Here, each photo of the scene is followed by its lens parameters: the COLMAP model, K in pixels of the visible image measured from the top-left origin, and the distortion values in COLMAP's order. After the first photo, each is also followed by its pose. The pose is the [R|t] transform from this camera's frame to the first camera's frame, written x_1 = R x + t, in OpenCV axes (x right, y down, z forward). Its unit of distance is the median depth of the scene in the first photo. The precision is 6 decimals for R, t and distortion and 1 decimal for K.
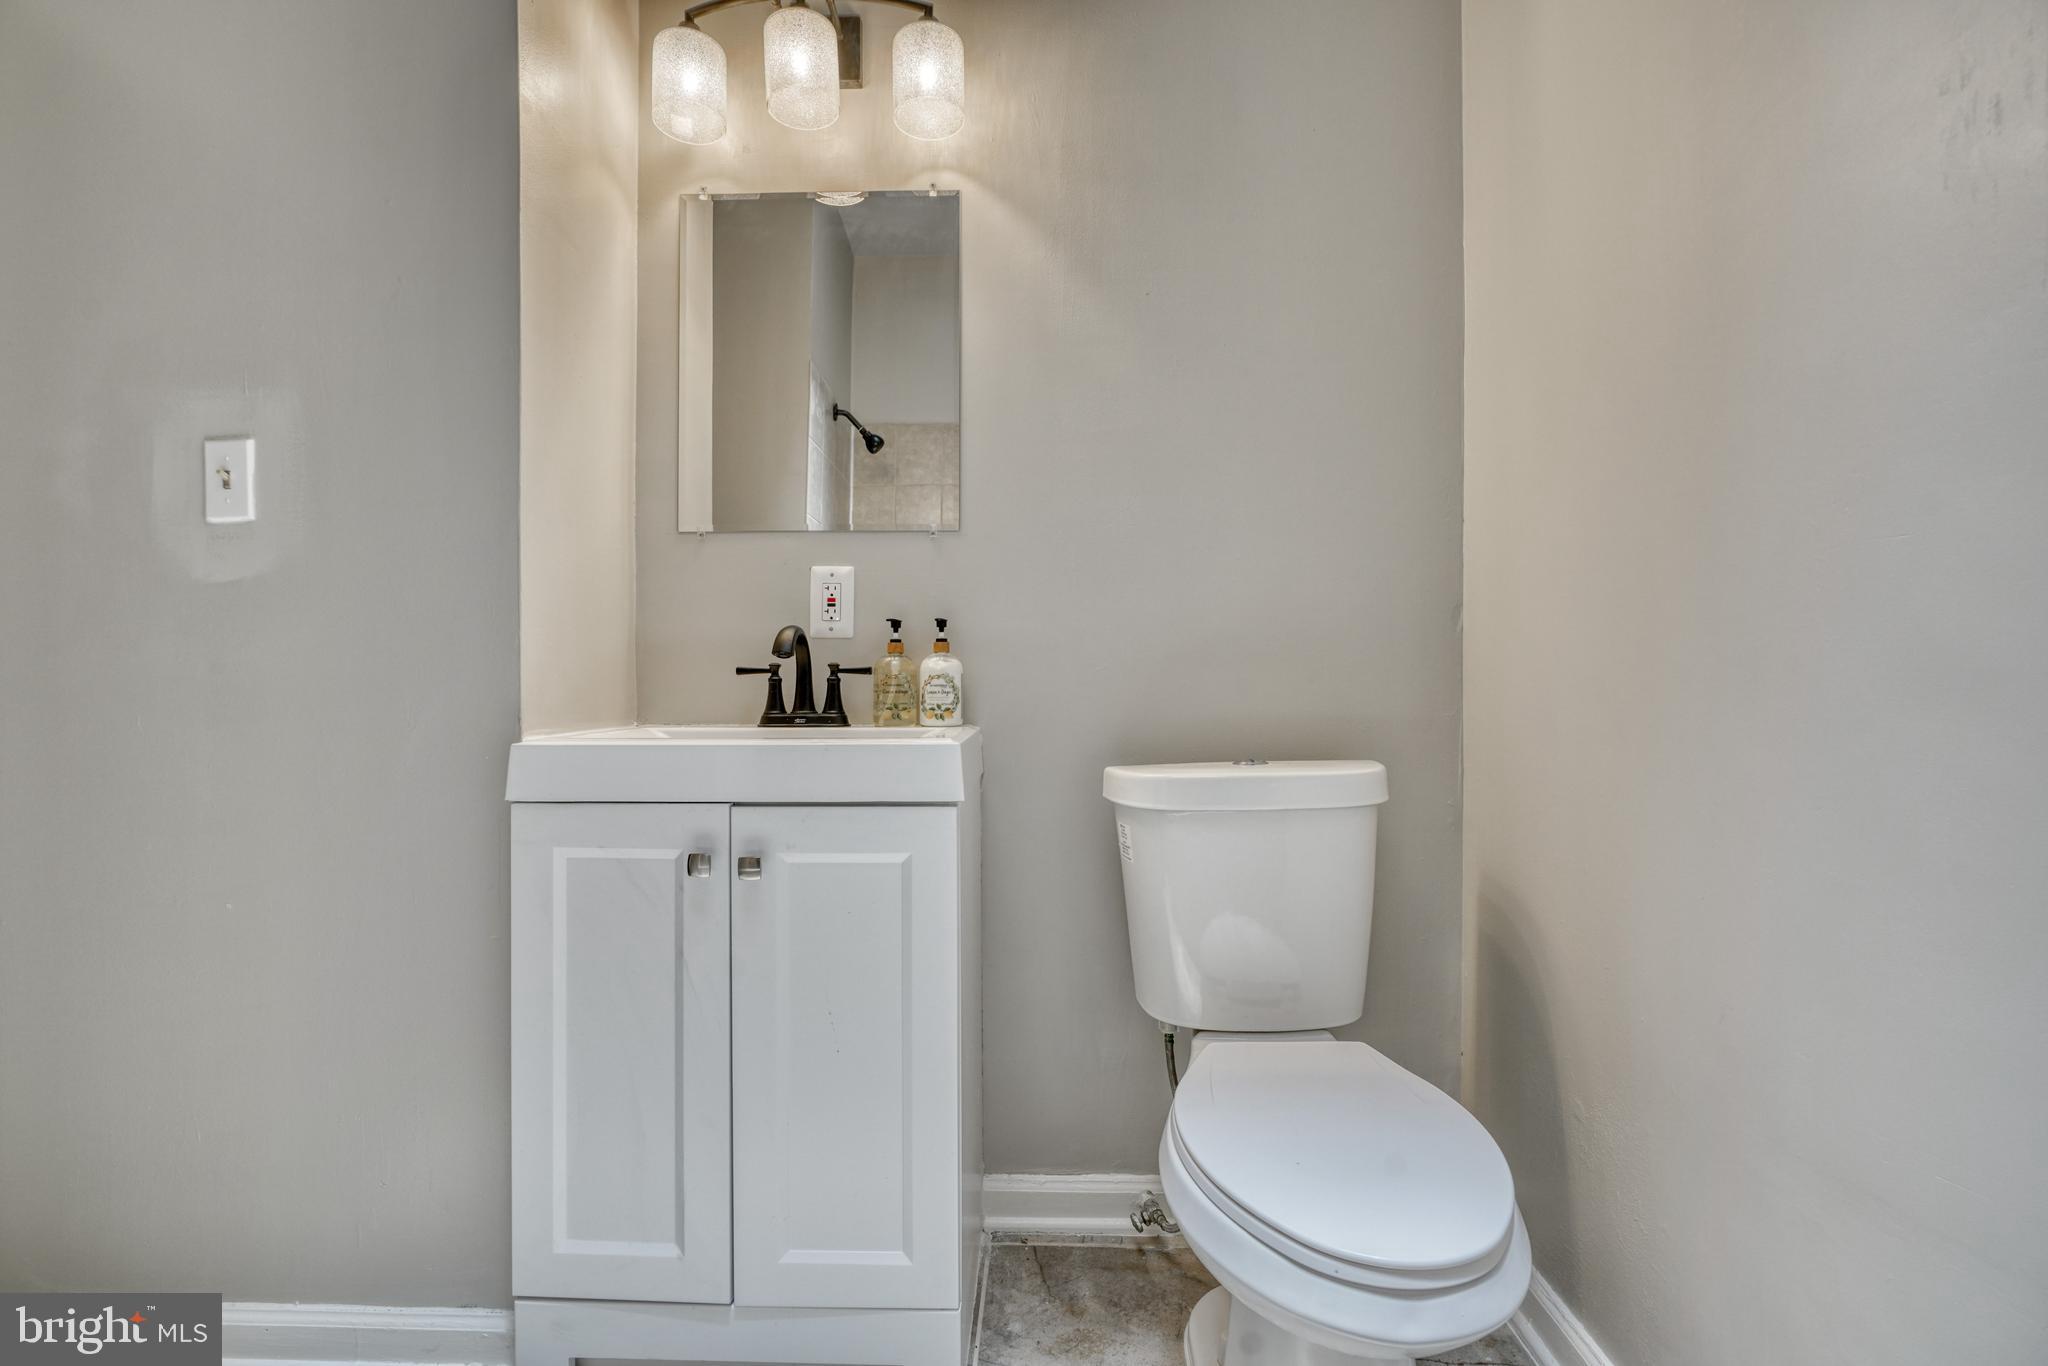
lens RADIAL K [[928.3, 0, 1023.7], [0, 928.3, 686.8], [0, 0, 1]] dist [0.000935, 0.001350]
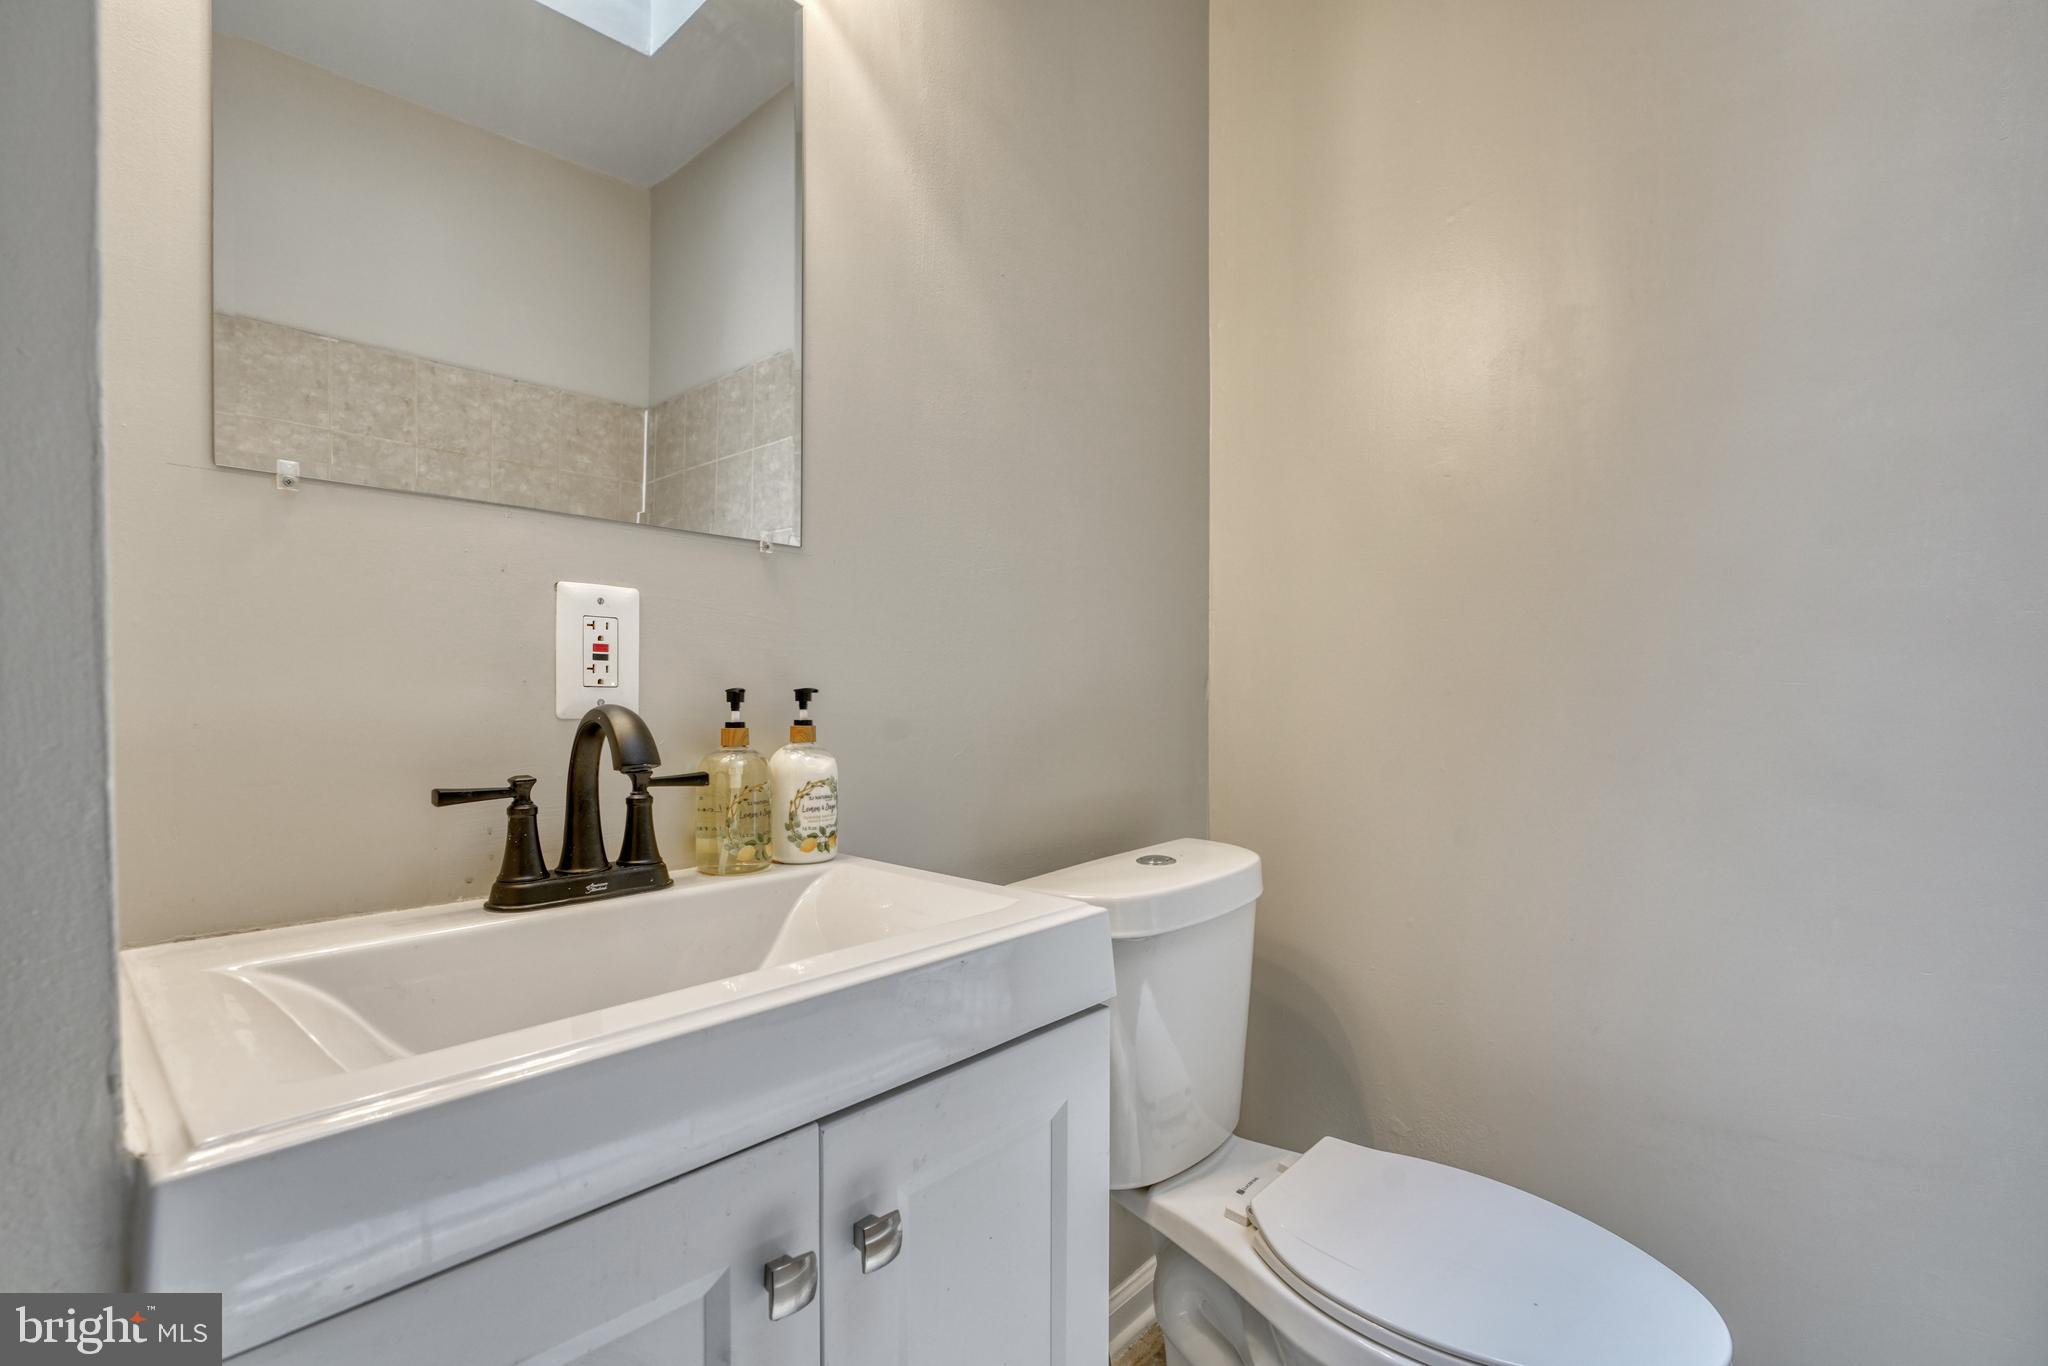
lens RADIAL K [[928.3, 0, 1025.3], [0, 928.3, 689.5], [0, 0, 1]] dist [0.000935, 0.001350]
pose [[0.629360, 0.004760, 0.777099, -0.483062], [-0.010368, 0.999944, 0.002272, -0.075659], [-0.777045, -0.009487, 0.629374, 0.485876]]
